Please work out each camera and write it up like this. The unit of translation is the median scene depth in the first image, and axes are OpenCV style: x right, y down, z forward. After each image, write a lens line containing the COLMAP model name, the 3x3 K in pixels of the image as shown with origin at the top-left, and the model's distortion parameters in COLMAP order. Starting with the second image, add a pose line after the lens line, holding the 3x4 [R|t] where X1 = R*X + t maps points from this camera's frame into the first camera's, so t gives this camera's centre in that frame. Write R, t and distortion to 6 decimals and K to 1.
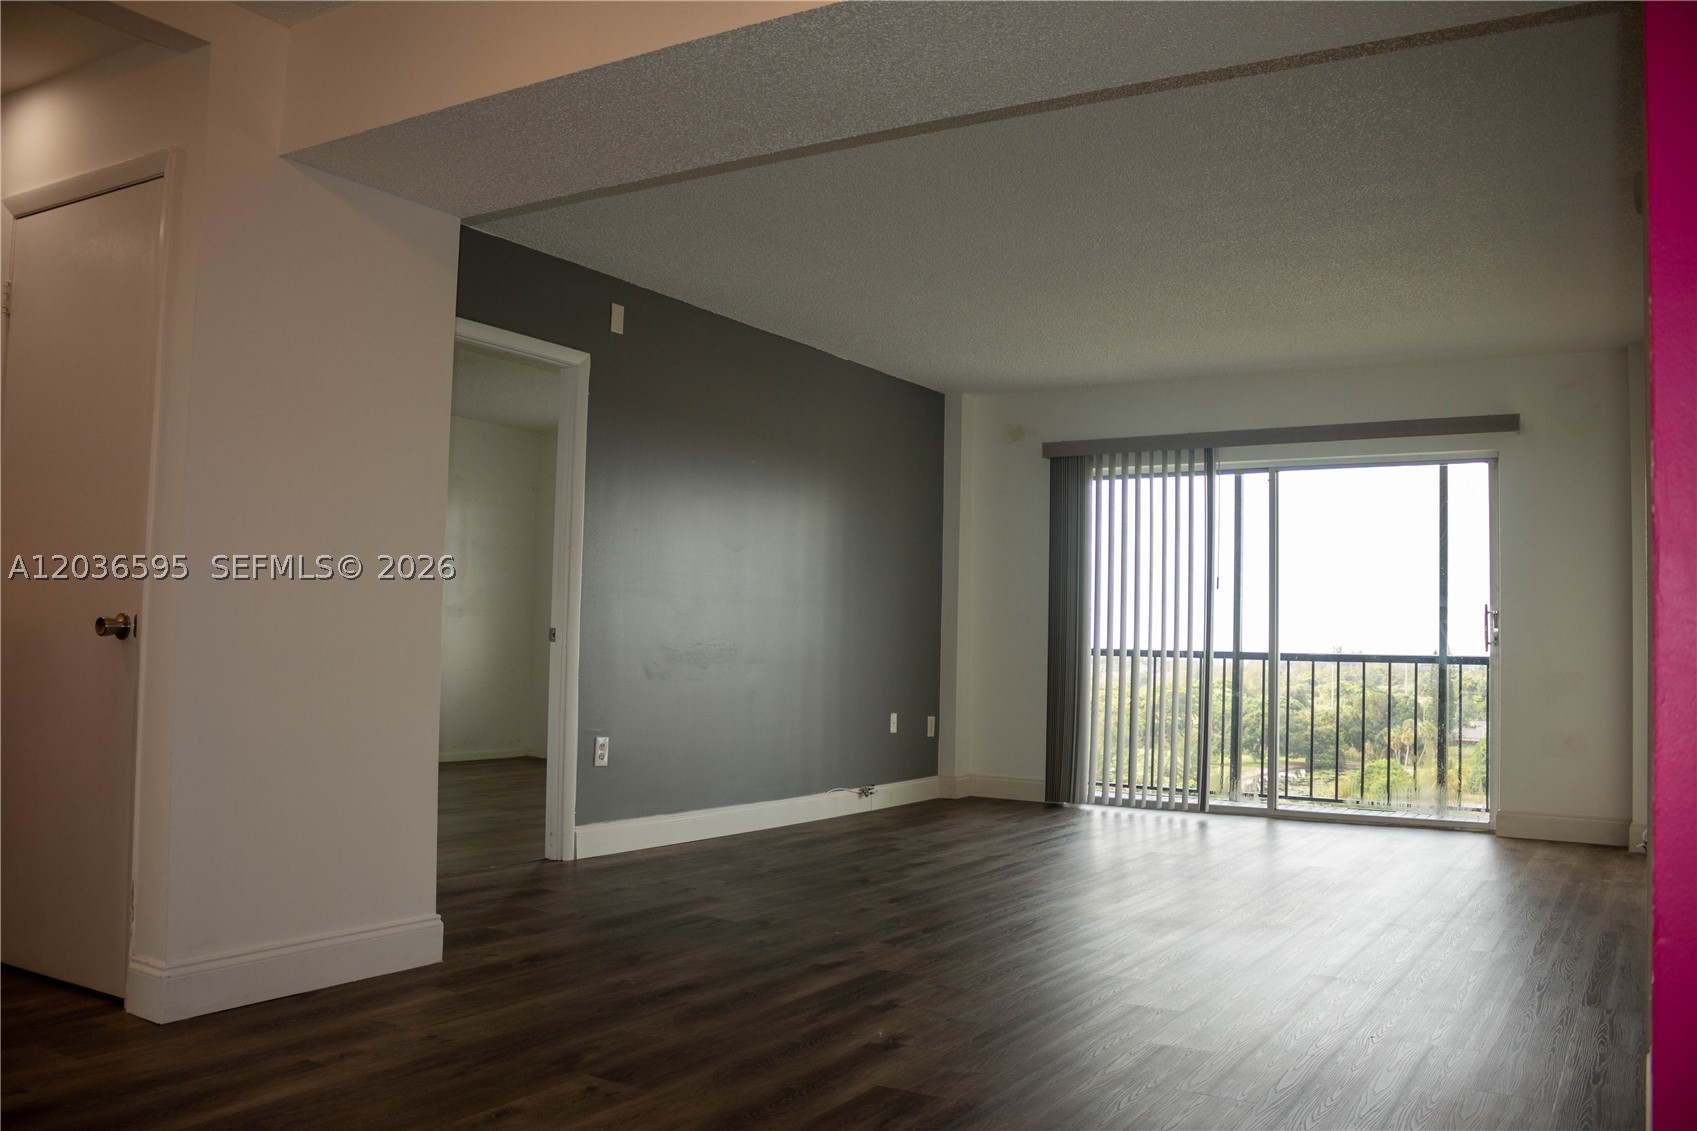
lens RADIAL K [[1393.5, 0, 860.4], [0, 1393.5, 560.8], [0, 0, 1]] dist [-0.152952, 0.120986]
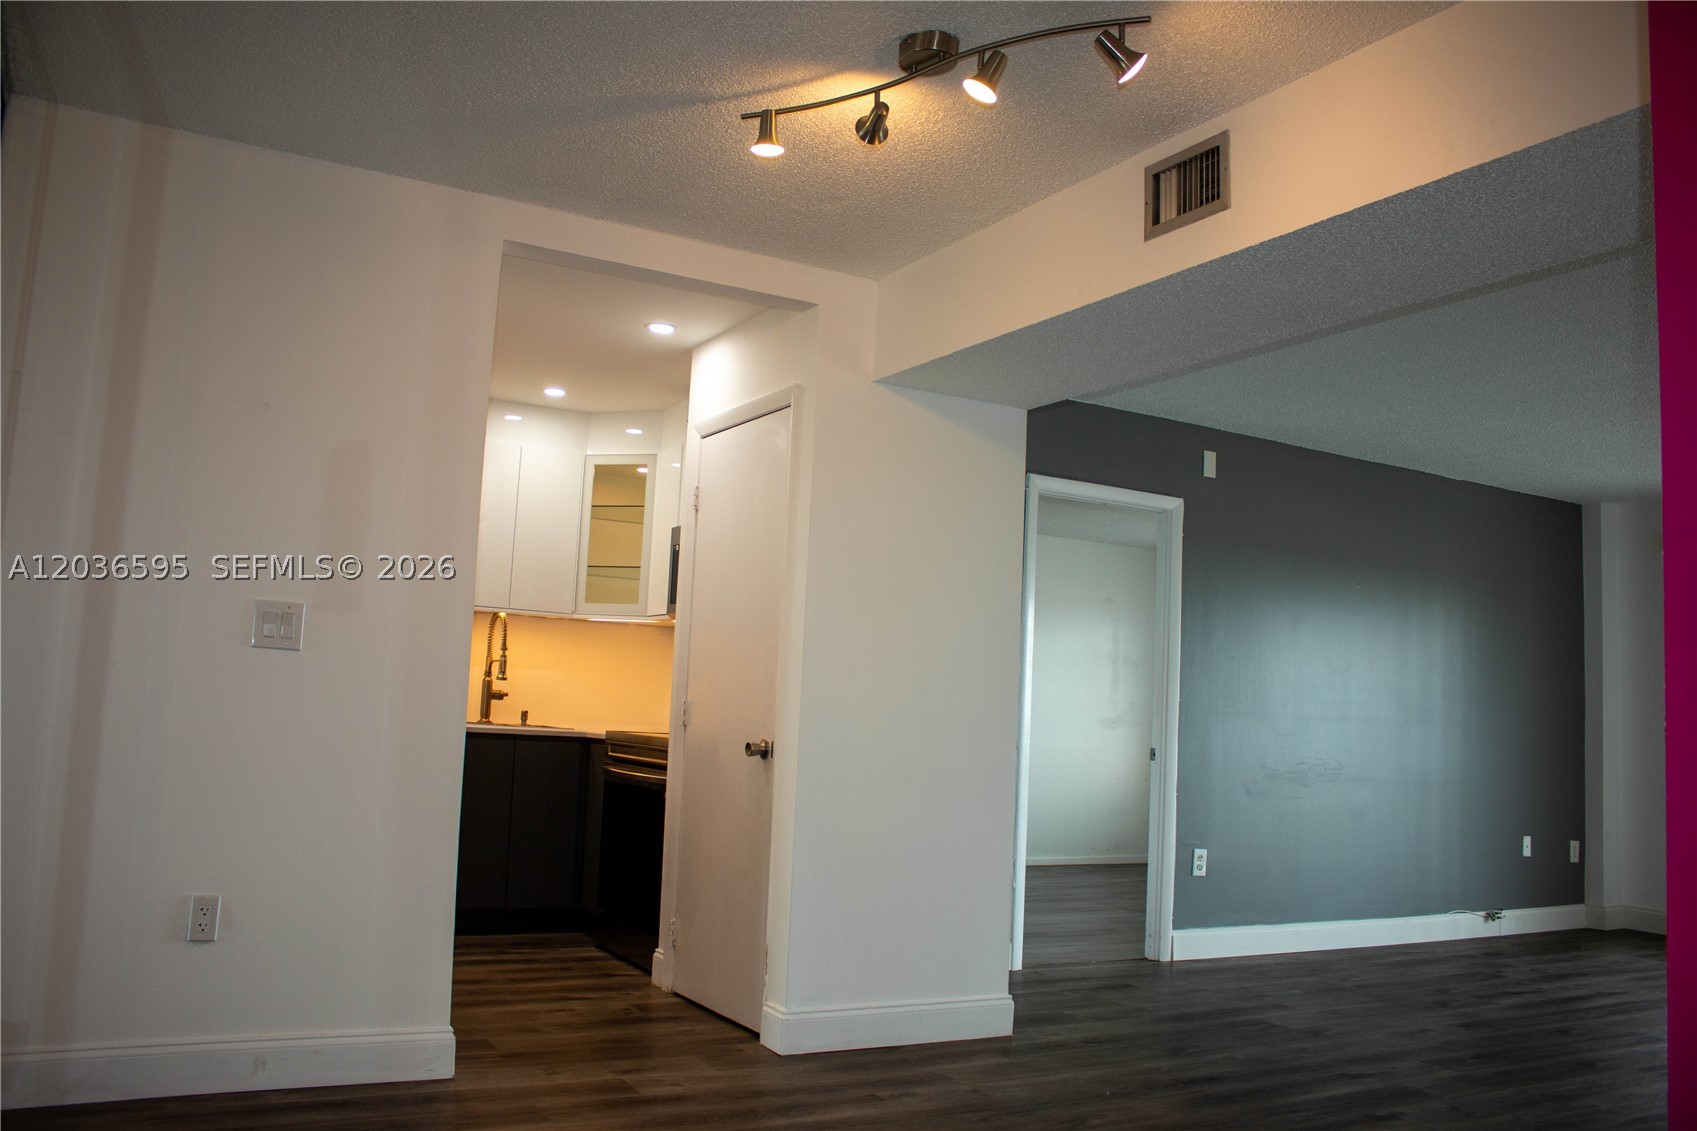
lens RADIAL K [[1393.5, 0, 859.4], [0, 1393.5, 572.1], [0, 0, 1]] dist [-0.152952, 0.120986]
pose [[0.876248, -0.032638, -0.480754, 0.104514], [0.001177, 0.997845, -0.065598, -0.019192], [0.481859, 0.056914, 0.874398, -0.083577]]
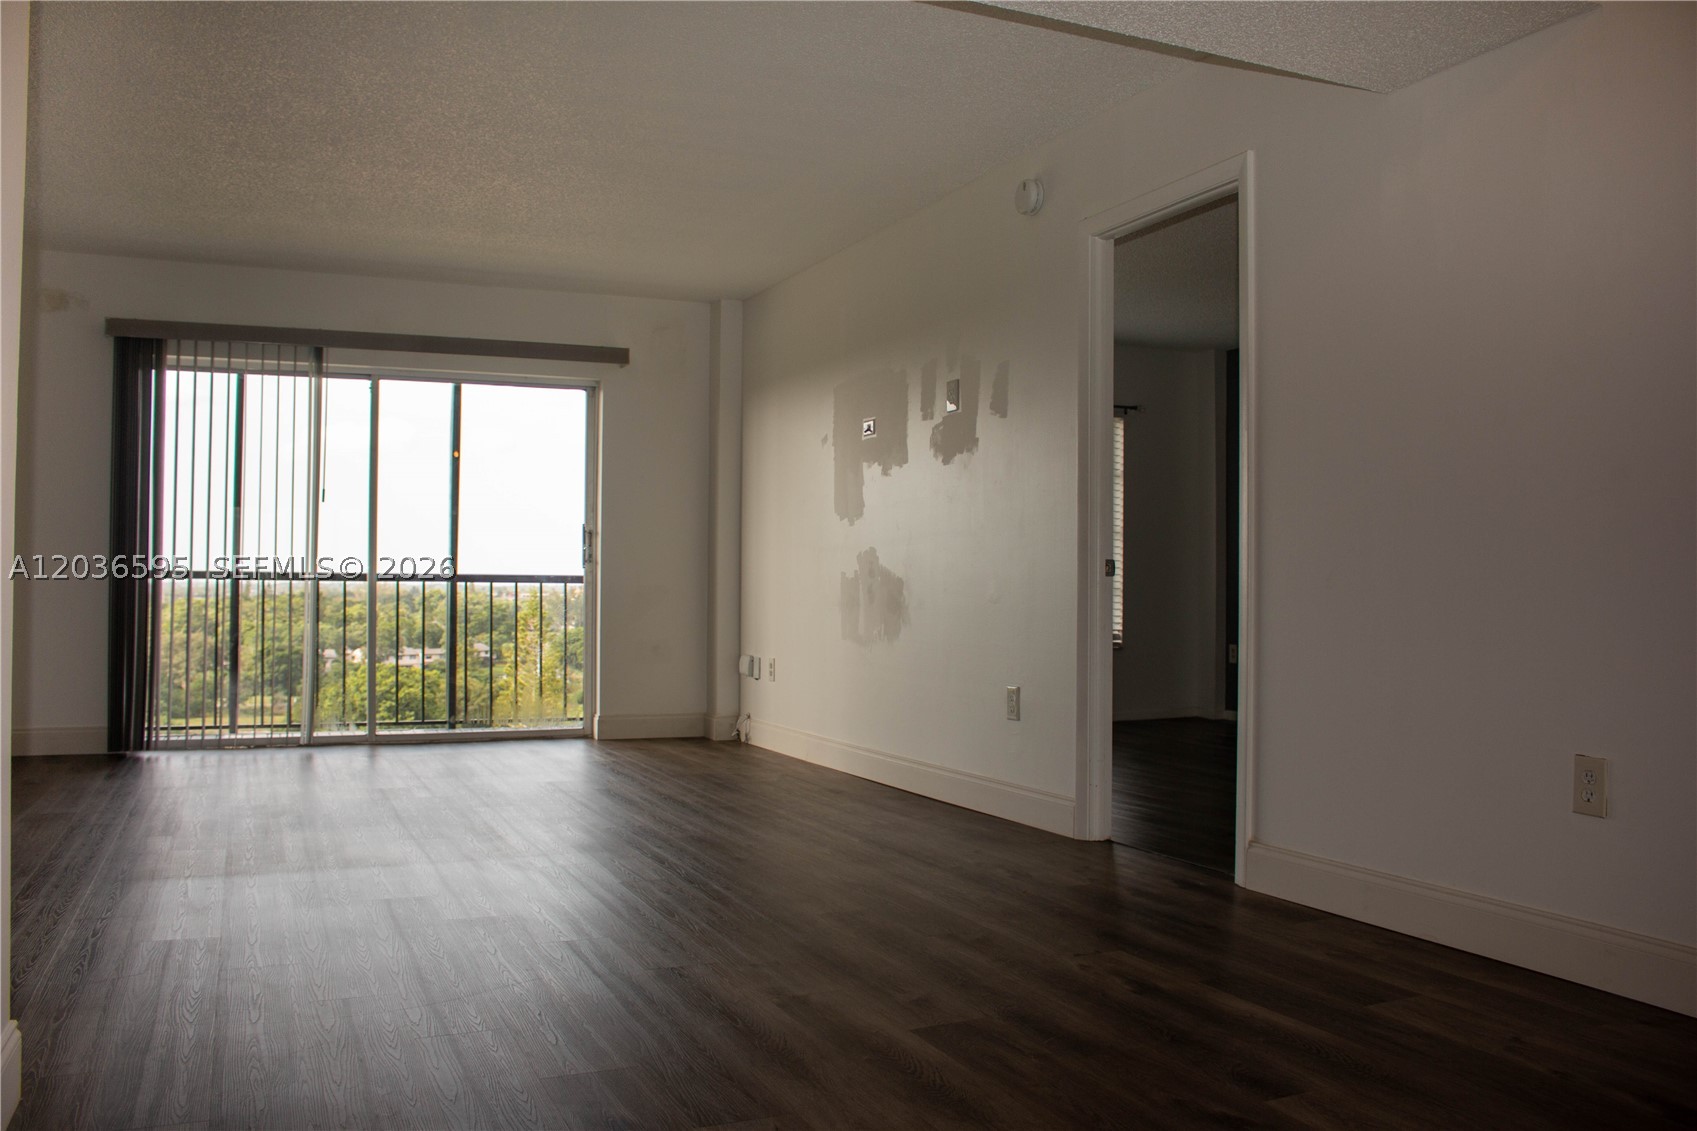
lens RADIAL K [[1393.5, 0, 896.0], [0, 1393.5, 607.8], [0, 0, 1]] dist [-0.152952, 0.120986]
pose [[0.571563, -0.031323, 0.819960, -0.351458], [-0.048314, 0.996253, 0.071736, 0.009087], [-0.819135, -0.080617, 0.567908, 0.223373]]
